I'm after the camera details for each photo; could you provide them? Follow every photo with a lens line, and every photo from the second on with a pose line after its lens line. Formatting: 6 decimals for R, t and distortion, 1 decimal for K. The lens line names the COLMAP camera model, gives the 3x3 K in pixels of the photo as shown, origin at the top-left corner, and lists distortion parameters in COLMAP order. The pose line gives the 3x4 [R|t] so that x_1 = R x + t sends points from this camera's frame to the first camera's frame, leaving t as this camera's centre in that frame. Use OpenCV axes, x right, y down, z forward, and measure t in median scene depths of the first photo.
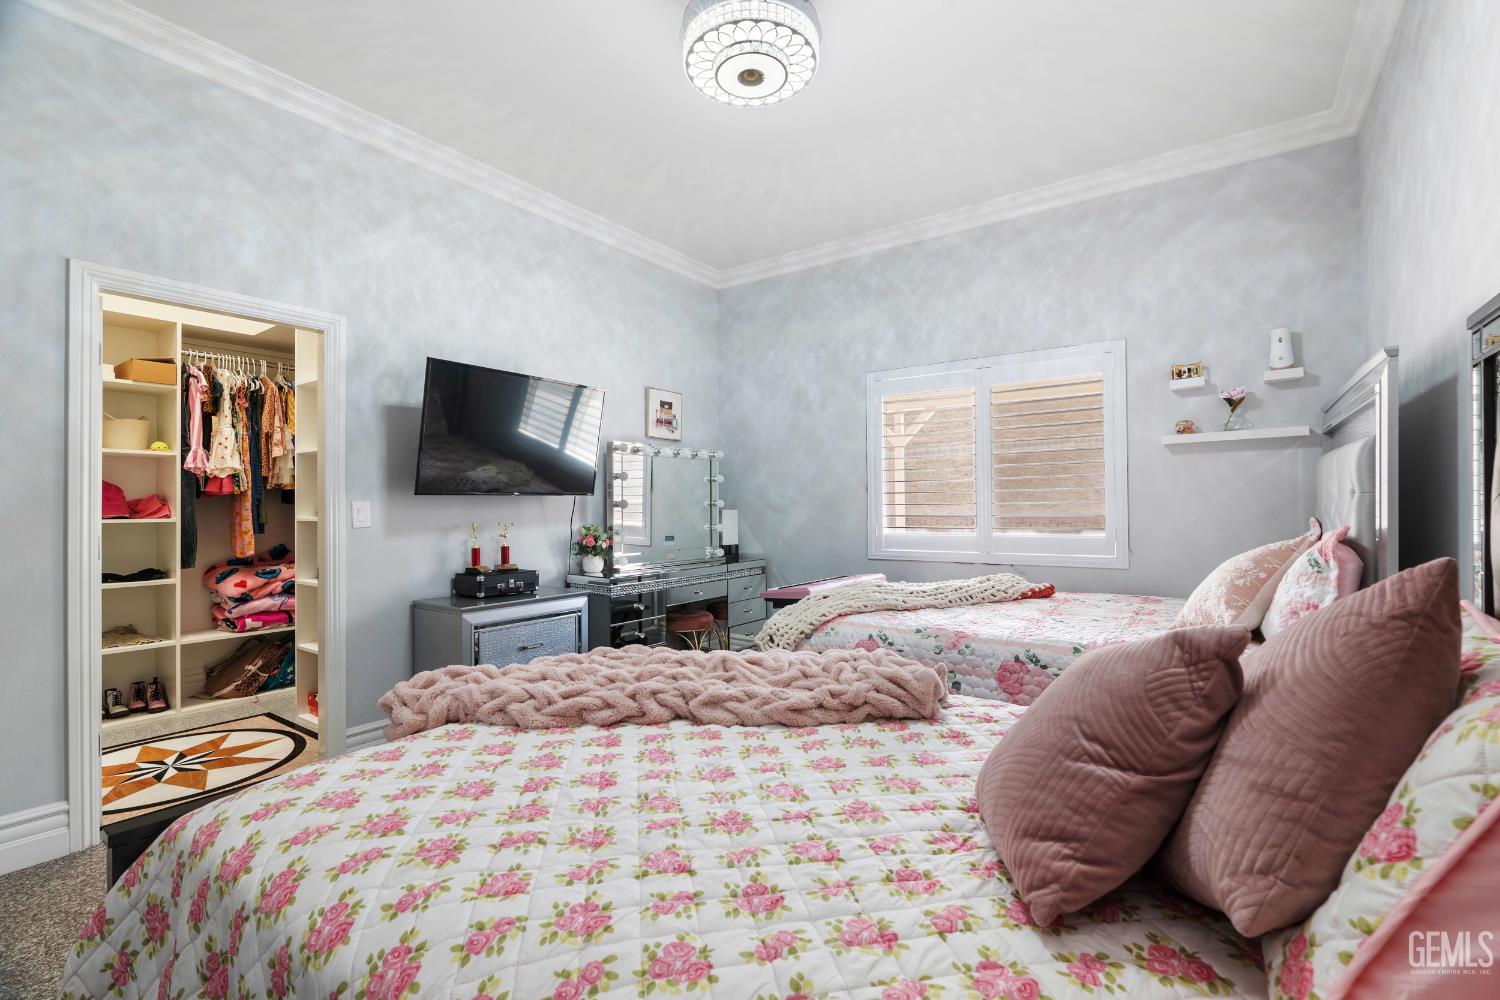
lens RADIAL K [[666.4, 0, 750.0], [0, 666.4, 500.0], [0, 0, 1]] dist [-0.002837, -0.000549]
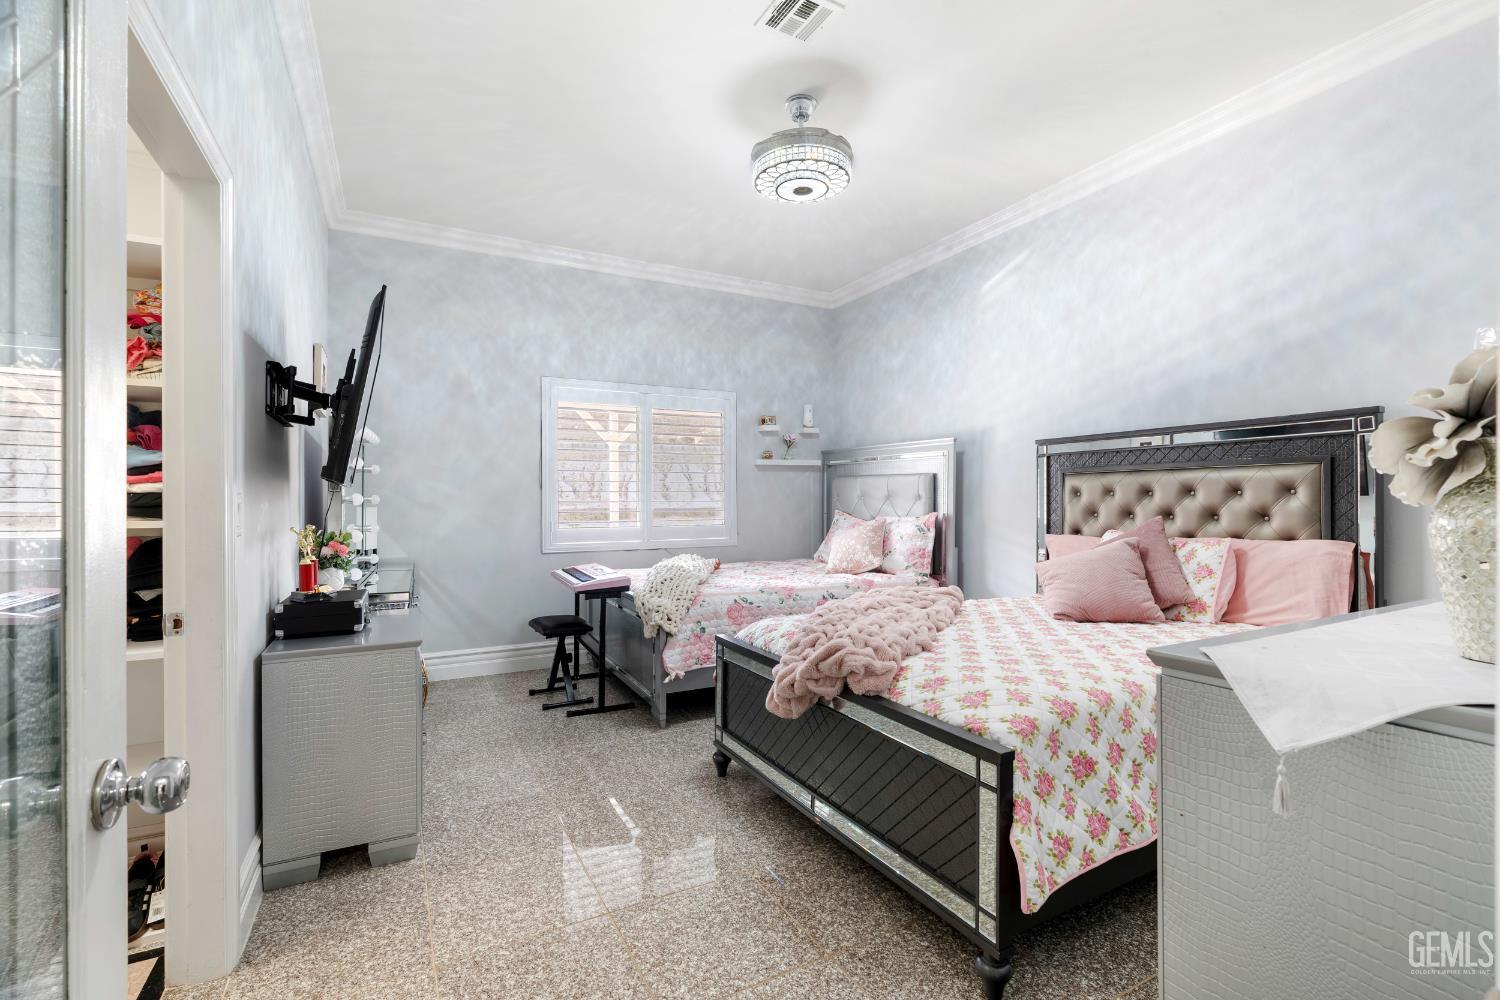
lens RADIAL K [[666.4, 0, 750.0], [0, 666.4, 500.0], [0, 0, 1]] dist [-0.002837, -0.000549]
pose [[0.458197, 0.009783, 0.888797, -0.679184], [-0.008503, 0.999942, -0.006623, 0.009154], [-0.888810, -0.004523, 0.458254, 0.254833]]
